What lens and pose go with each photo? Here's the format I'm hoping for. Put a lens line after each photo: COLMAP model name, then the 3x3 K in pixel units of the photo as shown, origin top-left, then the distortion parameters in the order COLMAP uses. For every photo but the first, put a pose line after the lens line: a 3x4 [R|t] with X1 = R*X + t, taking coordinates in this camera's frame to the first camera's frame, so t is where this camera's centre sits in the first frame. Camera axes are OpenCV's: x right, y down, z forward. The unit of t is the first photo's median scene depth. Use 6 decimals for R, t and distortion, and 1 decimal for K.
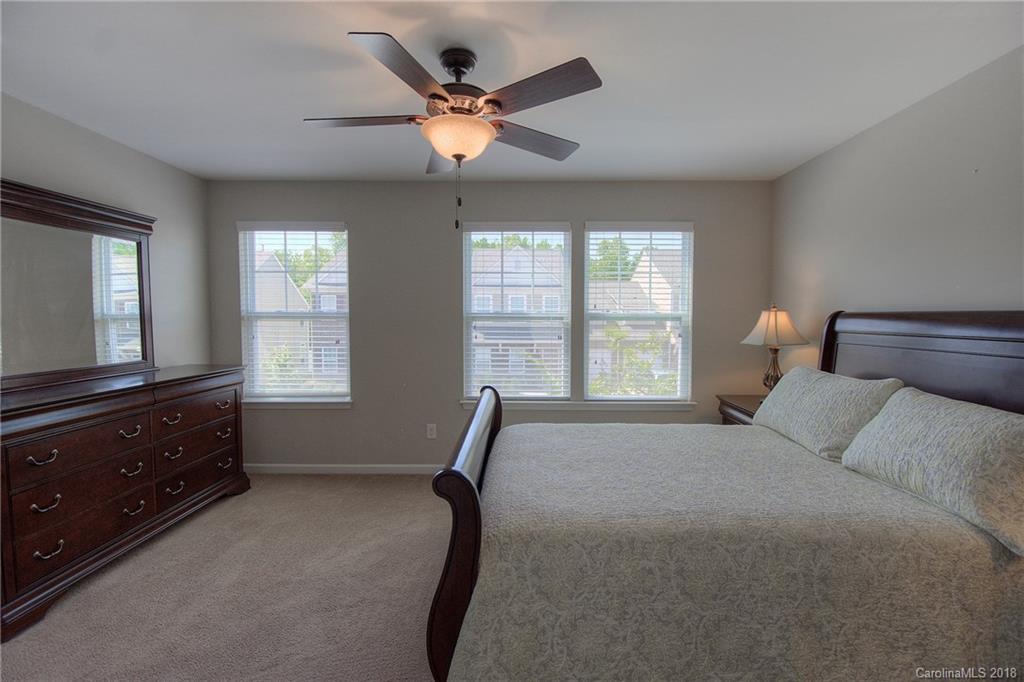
lens RADIAL K [[455.7, 0, 516.9], [0, 455.7, 342.2], [0, 0, 1]] dist [-0.002496, -0.000629]
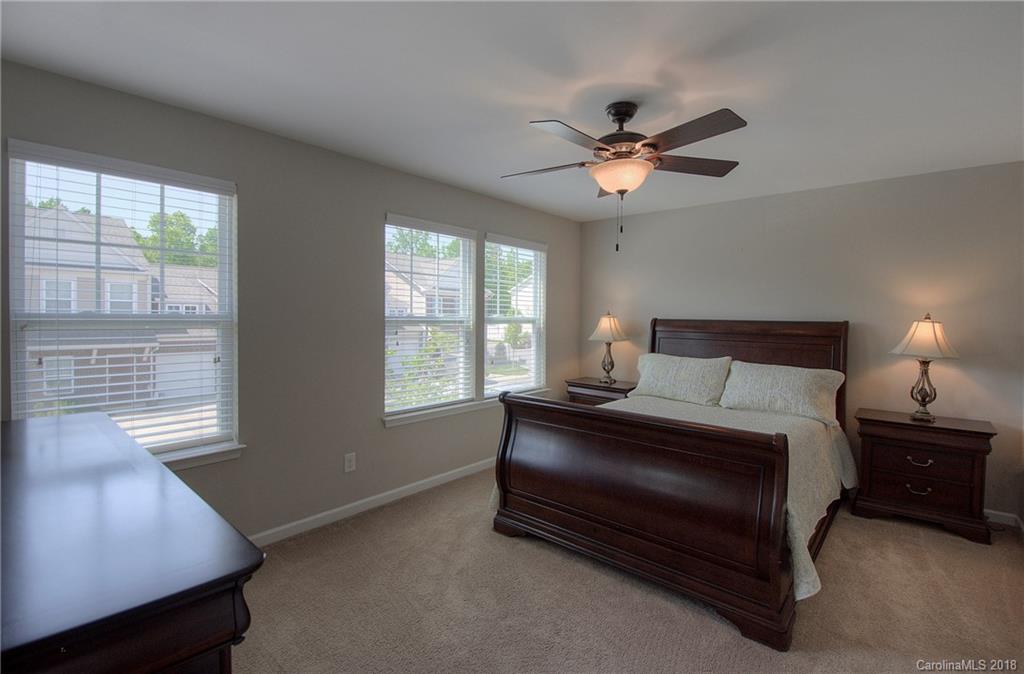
lens RADIAL K [[475.2, 0, 519.8], [0, 475.2, 329.7], [0, 0, 1]] dist [0.003037, -0.000101]
pose [[0.637416, -0.021337, 0.770224, -0.651235], [0.032934, 0.999457, 0.000433, -0.031729], [-0.769816, 0.025090, 0.637773, 0.226240]]
